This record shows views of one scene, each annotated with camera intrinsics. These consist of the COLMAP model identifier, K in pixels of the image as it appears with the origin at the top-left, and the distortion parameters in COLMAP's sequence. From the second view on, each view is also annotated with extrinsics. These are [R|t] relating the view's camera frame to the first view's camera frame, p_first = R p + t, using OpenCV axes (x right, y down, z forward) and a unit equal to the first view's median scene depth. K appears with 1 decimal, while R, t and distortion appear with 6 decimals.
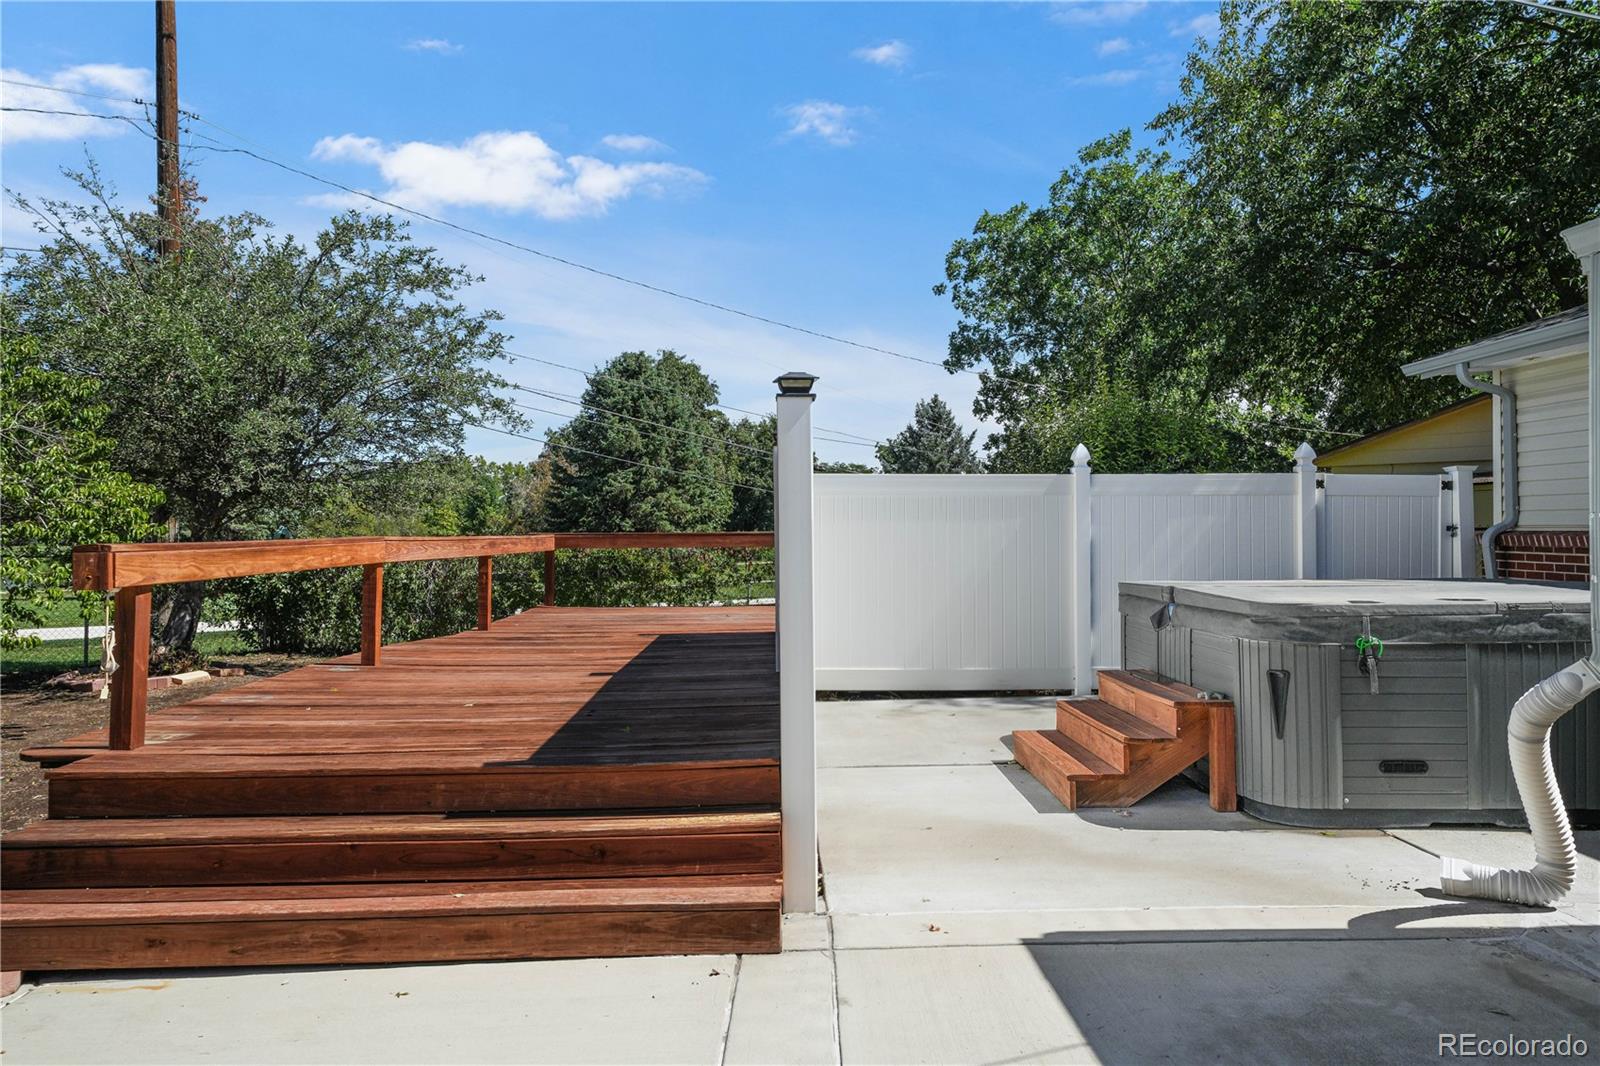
lens RADIAL K [[1055.7, 0, 796.7], [0, 1055.7, 532.4], [0, 0, 1]] dist [0.035658, -0.031375]
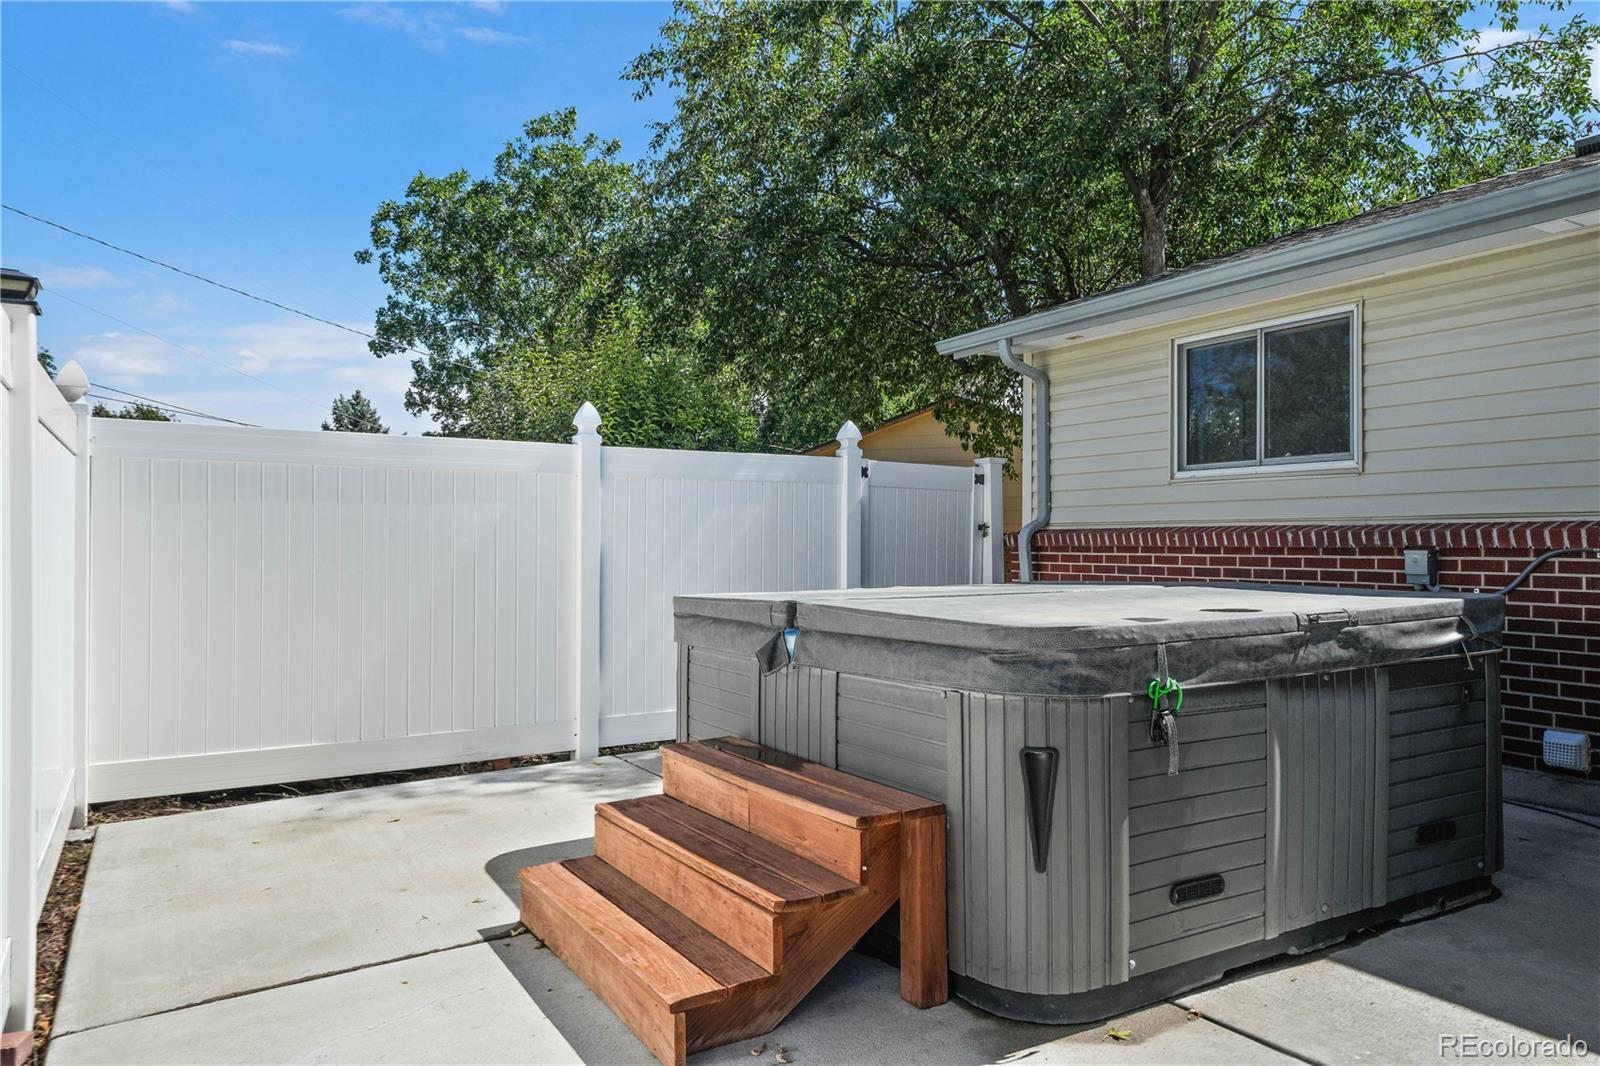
lens RADIAL K [[1055.7, 0, 796.7], [0, 1055.7, 532.4], [0, 0, 1]] dist [0.035658, -0.031375]
pose [[0.865524, 0.006507, 0.500826, 0.037401], [0.001266, 0.999884, -0.015178, 0.014379], [-0.500867, 0.013771, 0.865415, 0.328226]]
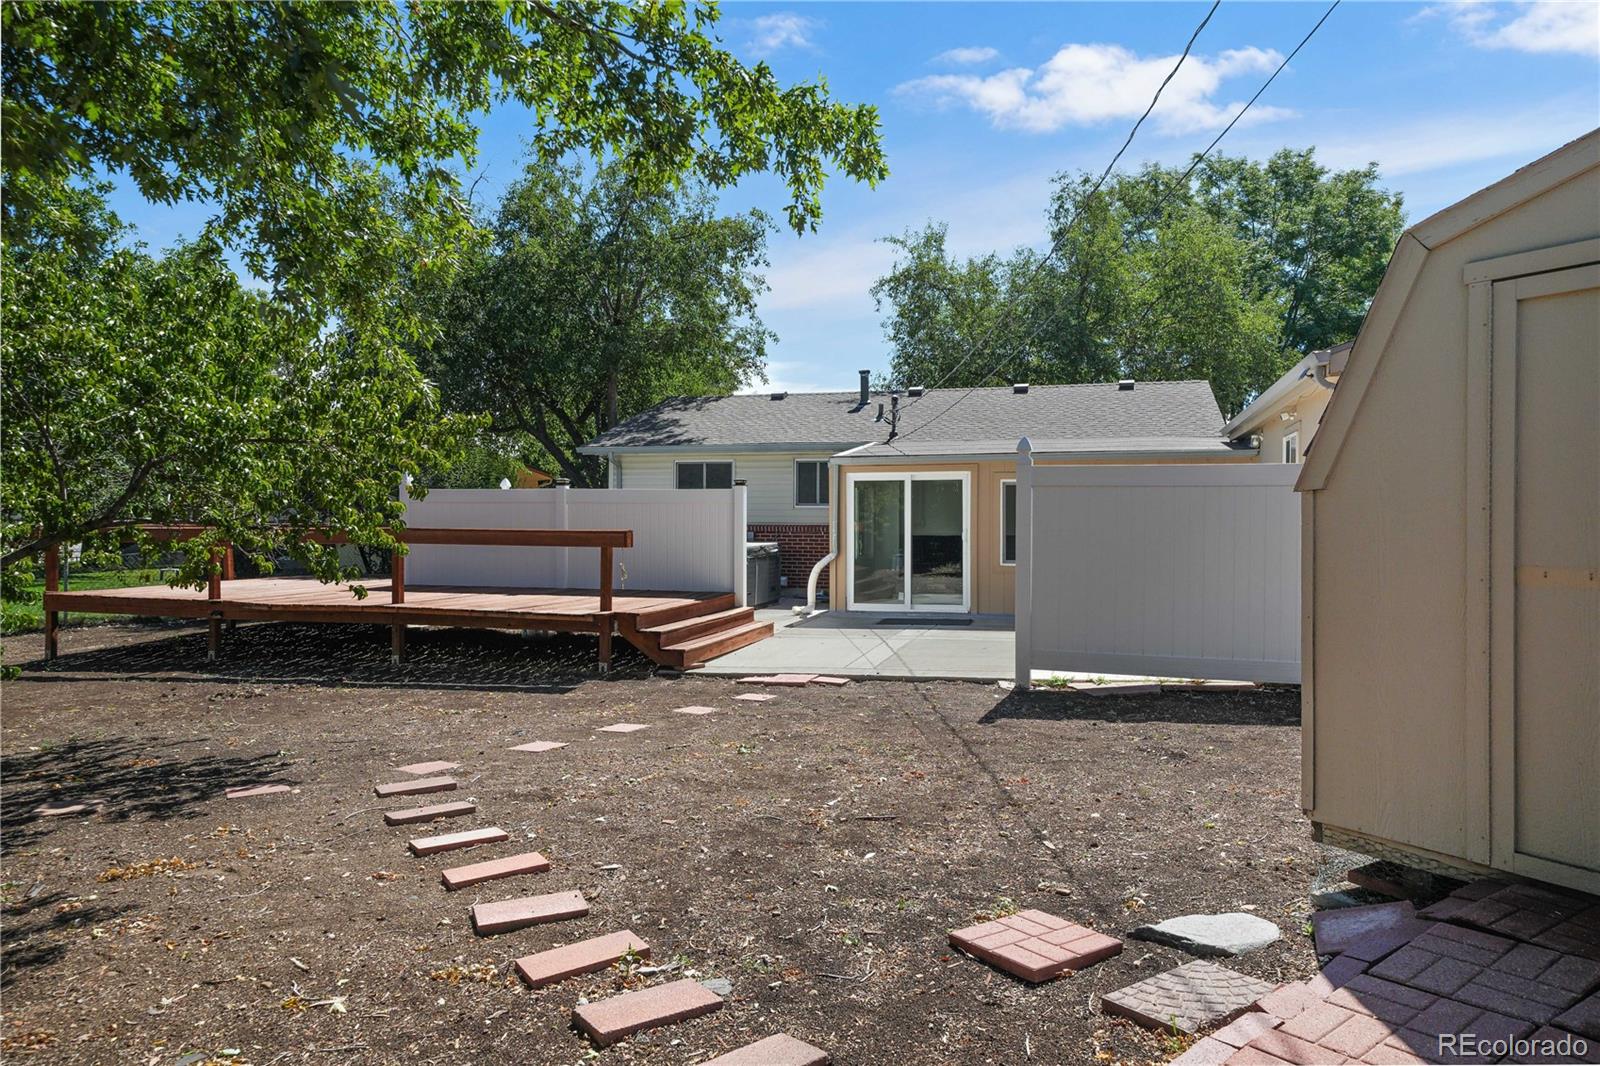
lens RADIAL K [[1055.7, 0, 796.7], [0, 1055.7, 532.4], [0, 0, 1]] dist [0.035658, -0.031375]
pose [[0.306507, -0.009771, 0.951818, -1.447537], [-0.002520, 0.999935, 0.011077, -0.008267], [-0.951865, -0.005794, 0.306463, -0.100634]]
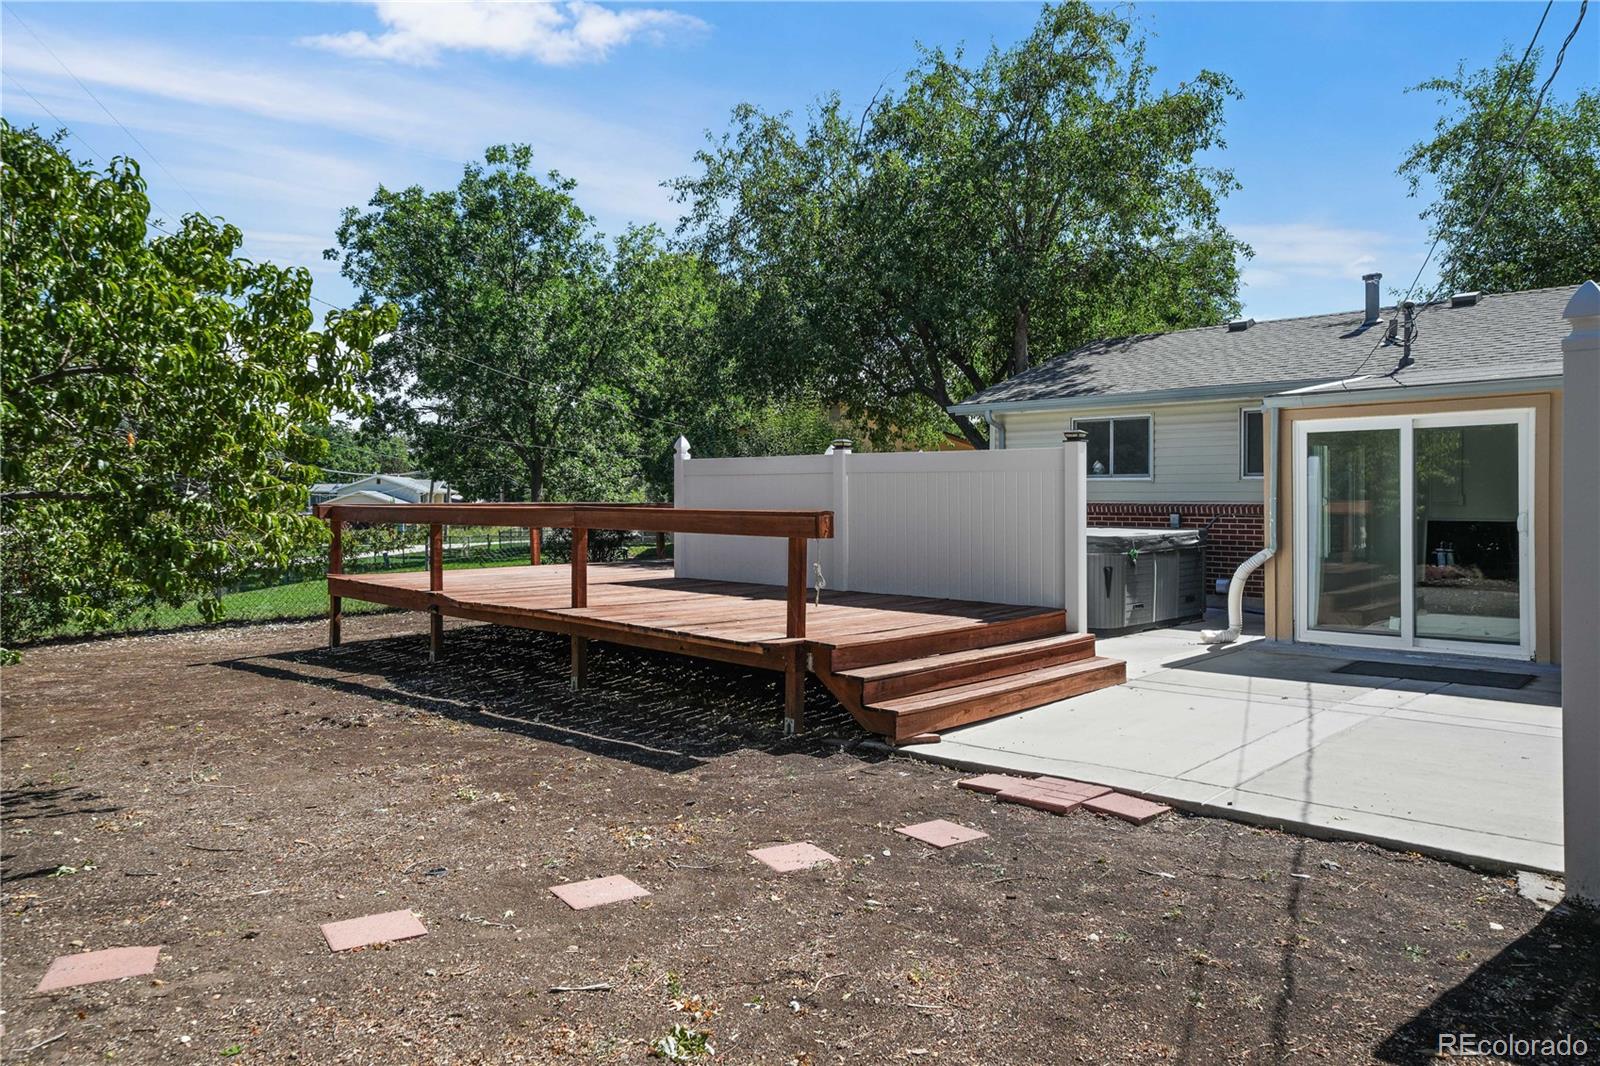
lens RADIAL K [[1072.3, 0, 799.2], [0, 1072.3, 501.5], [0, 0, 1]] dist [0.033823, 0.003181]
pose [[0.716629, 0.000614, 0.697454, -0.878947], [-0.001316, 0.999999, 0.000472, -0.003493], [-0.697453, -0.001256, 0.716629, -0.085682]]
